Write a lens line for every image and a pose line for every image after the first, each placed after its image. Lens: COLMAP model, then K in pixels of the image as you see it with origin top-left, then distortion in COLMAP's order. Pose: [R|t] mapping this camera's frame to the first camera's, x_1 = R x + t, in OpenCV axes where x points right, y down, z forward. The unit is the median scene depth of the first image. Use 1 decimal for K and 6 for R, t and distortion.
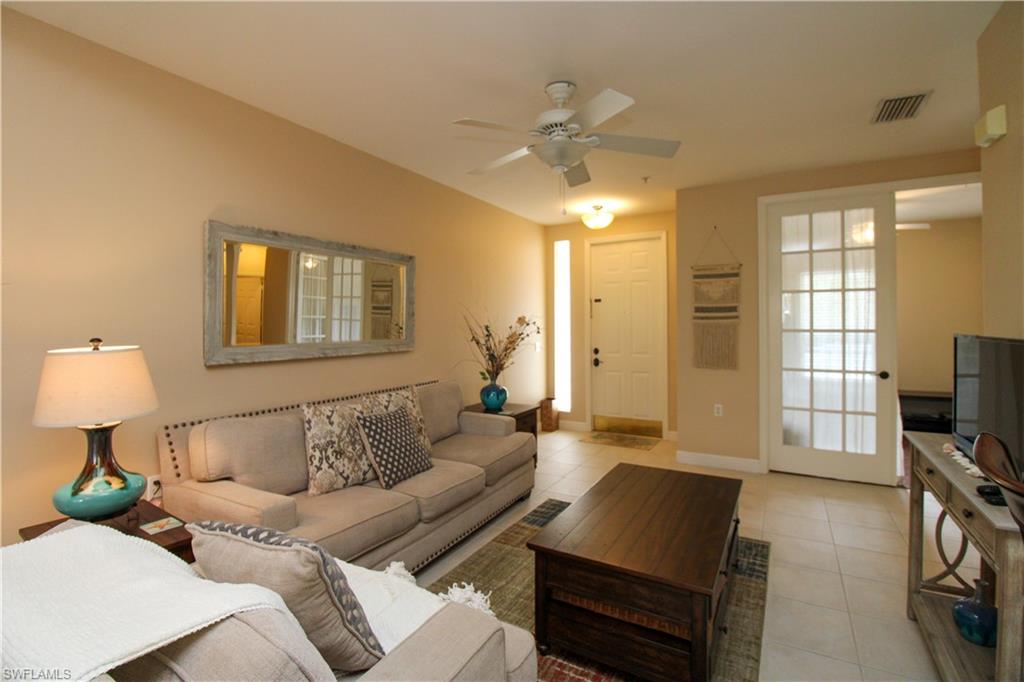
lens RADIAL K [[470.7, 0, 510.2], [0, 470.7, 326.1], [0, 0, 1]] dist [-0.000338, -0.012592]
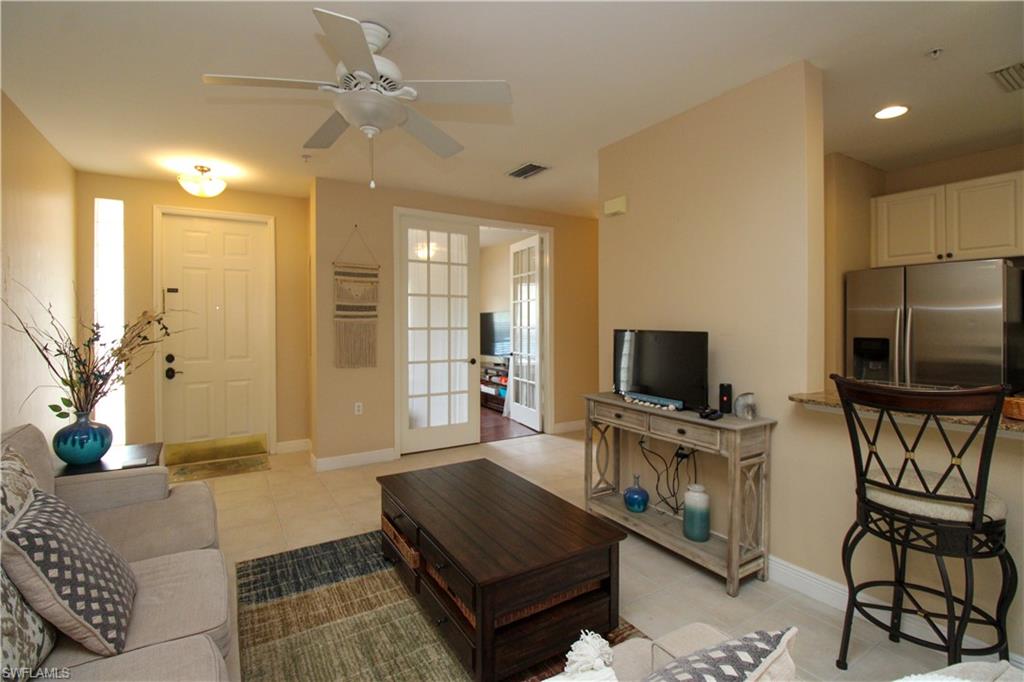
lens RADIAL K [[470.7, 0, 510.2], [0, 470.7, 326.1], [0, 0, 1]] dist [-0.000338, -0.012592]
pose [[0.470279, -0.003335, 0.882511, -0.301506], [0.000029, 0.999993, 0.003764, -0.000828], [-0.882518, -0.001745, 0.470276, 0.245613]]
